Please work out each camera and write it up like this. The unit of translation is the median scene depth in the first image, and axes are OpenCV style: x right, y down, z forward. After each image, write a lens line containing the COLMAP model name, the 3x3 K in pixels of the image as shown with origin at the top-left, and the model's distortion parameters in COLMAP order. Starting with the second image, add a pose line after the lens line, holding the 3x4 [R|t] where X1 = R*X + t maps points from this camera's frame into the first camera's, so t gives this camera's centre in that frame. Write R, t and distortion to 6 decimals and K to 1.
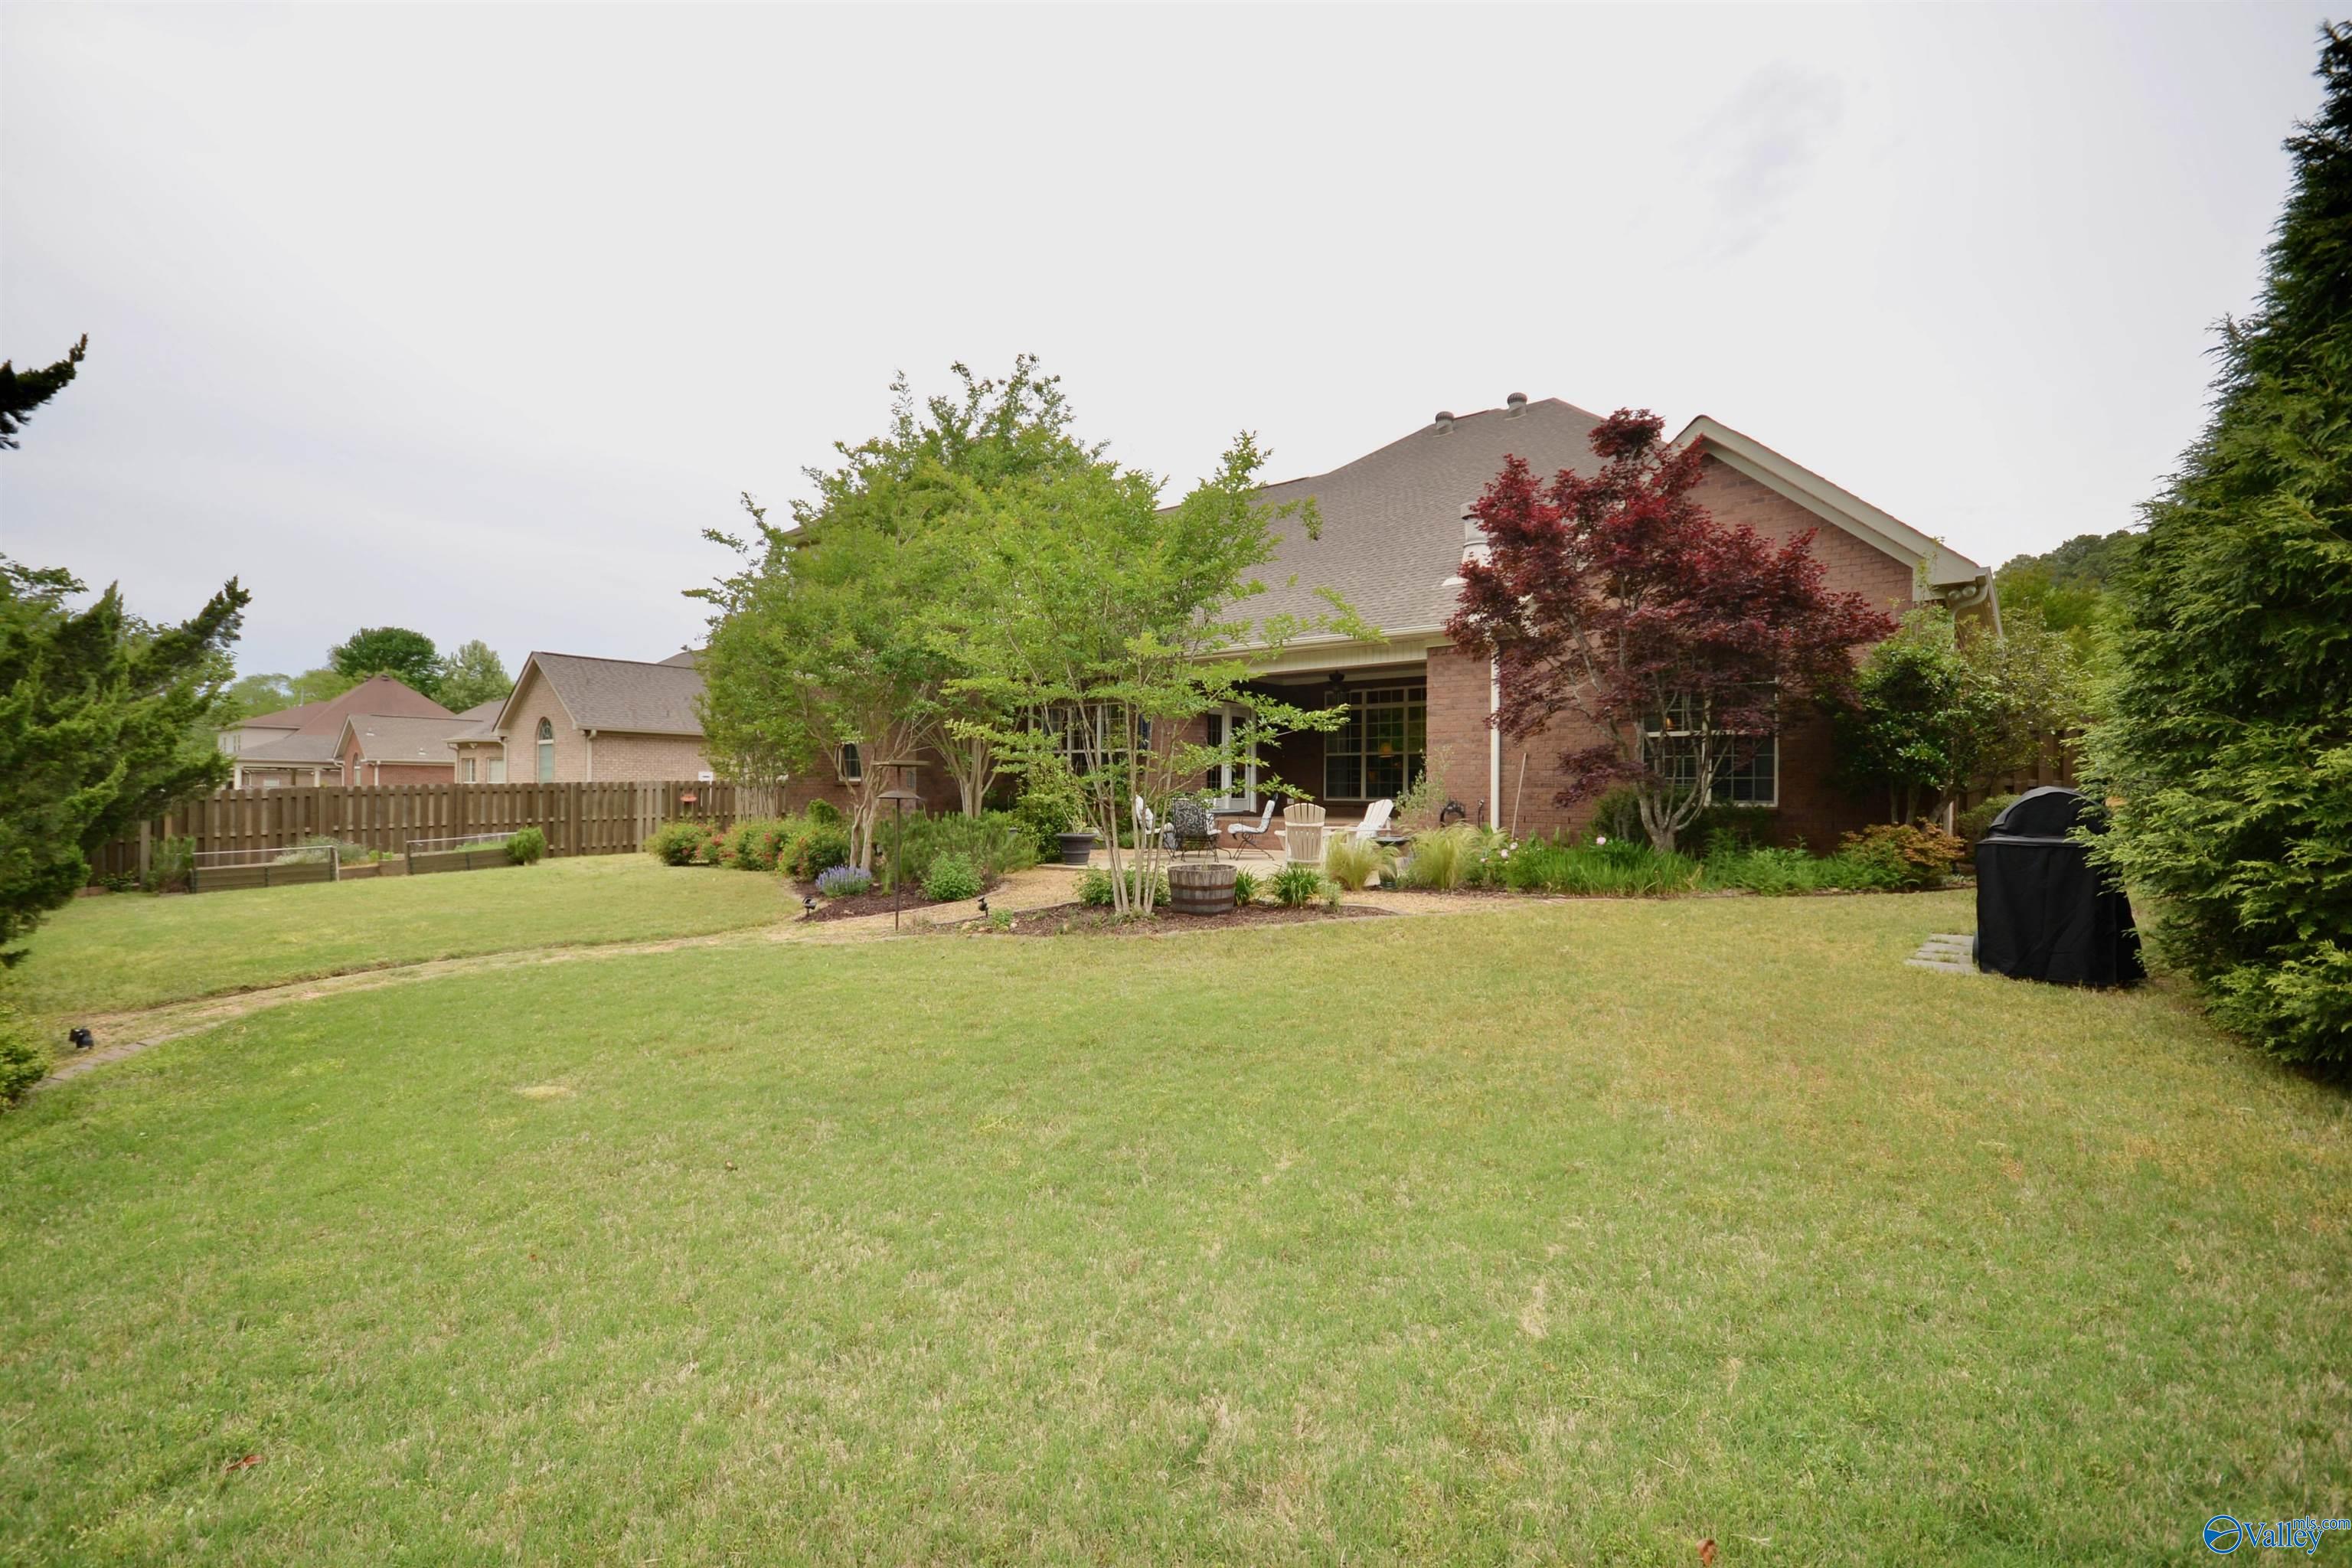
lens RADIAL K [[1033.0, 0, 1181.7], [0, 1033.0, 784.4], [0, 0, 1]] dist [-0.008538, -0.003167]
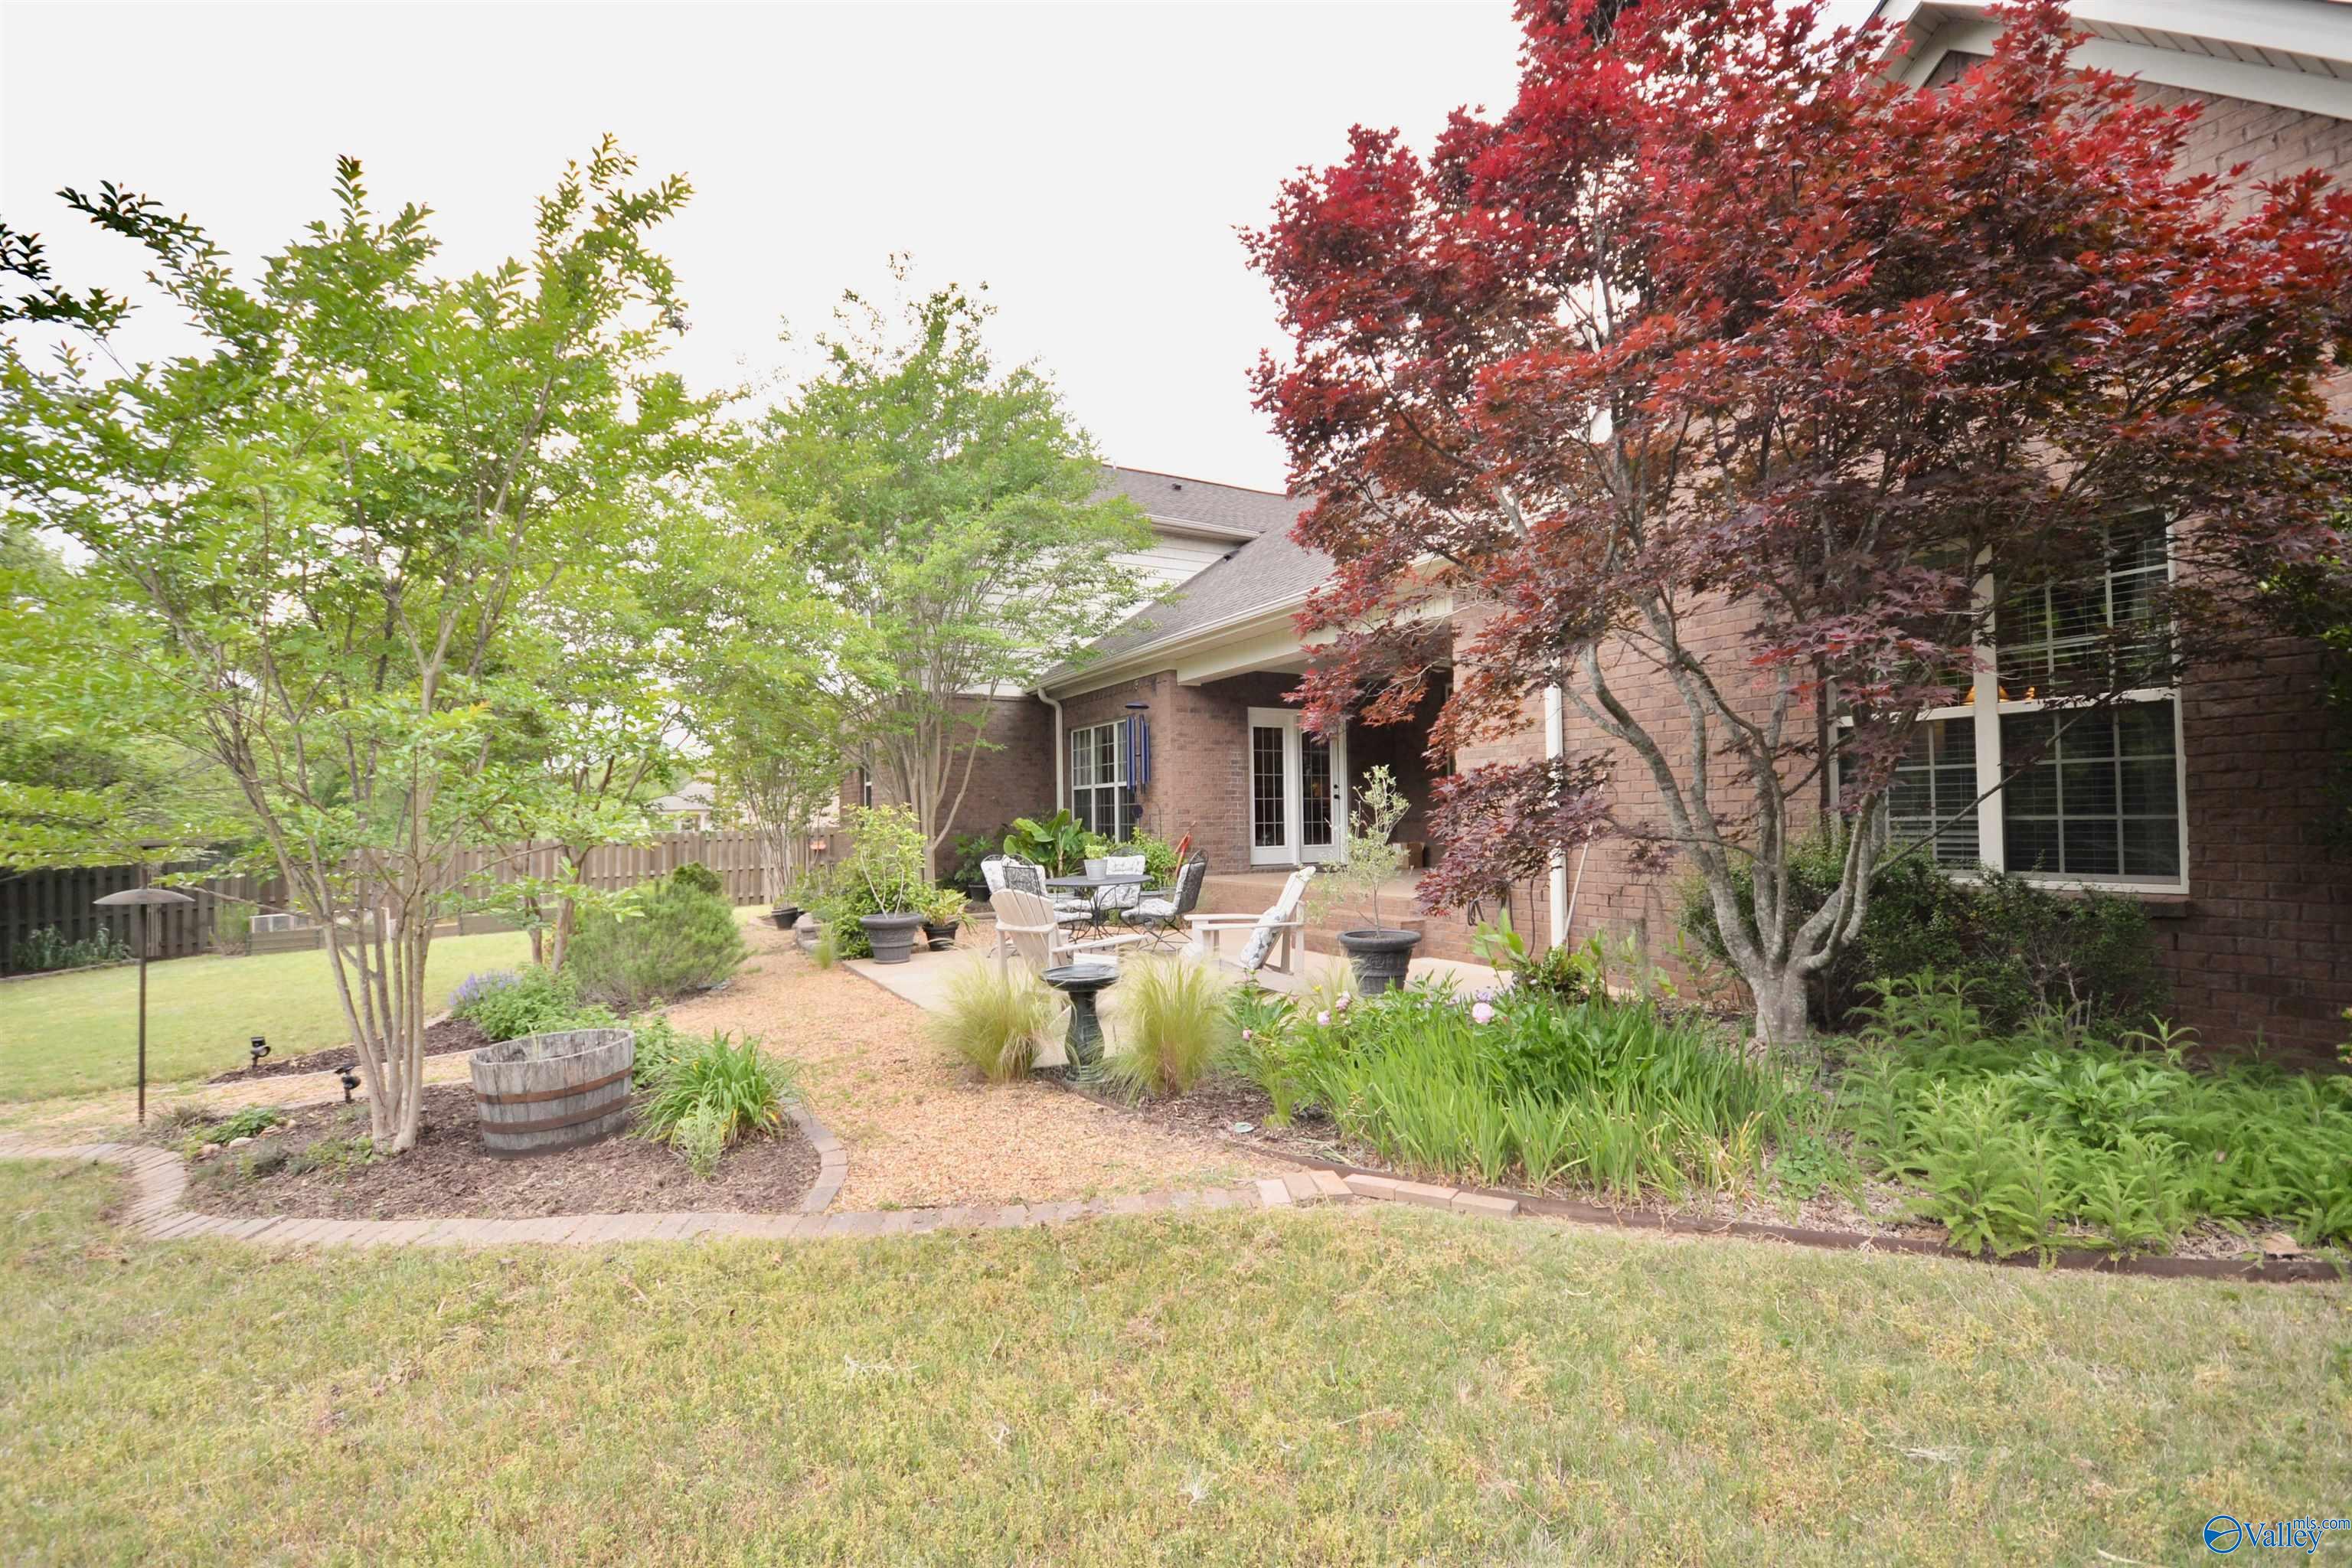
lens RADIAL K [[1033.0, 0, 1171.2], [0, 1033.0, 783.0], [0, 0, 1]] dist [-0.008538, -0.003167]
pose [[0.928543, -0.034563, -0.369613, 0.401945], [0.025590, 0.999247, -0.029152, -0.017934], [0.370342, 0.017611, 0.928728, 0.559579]]
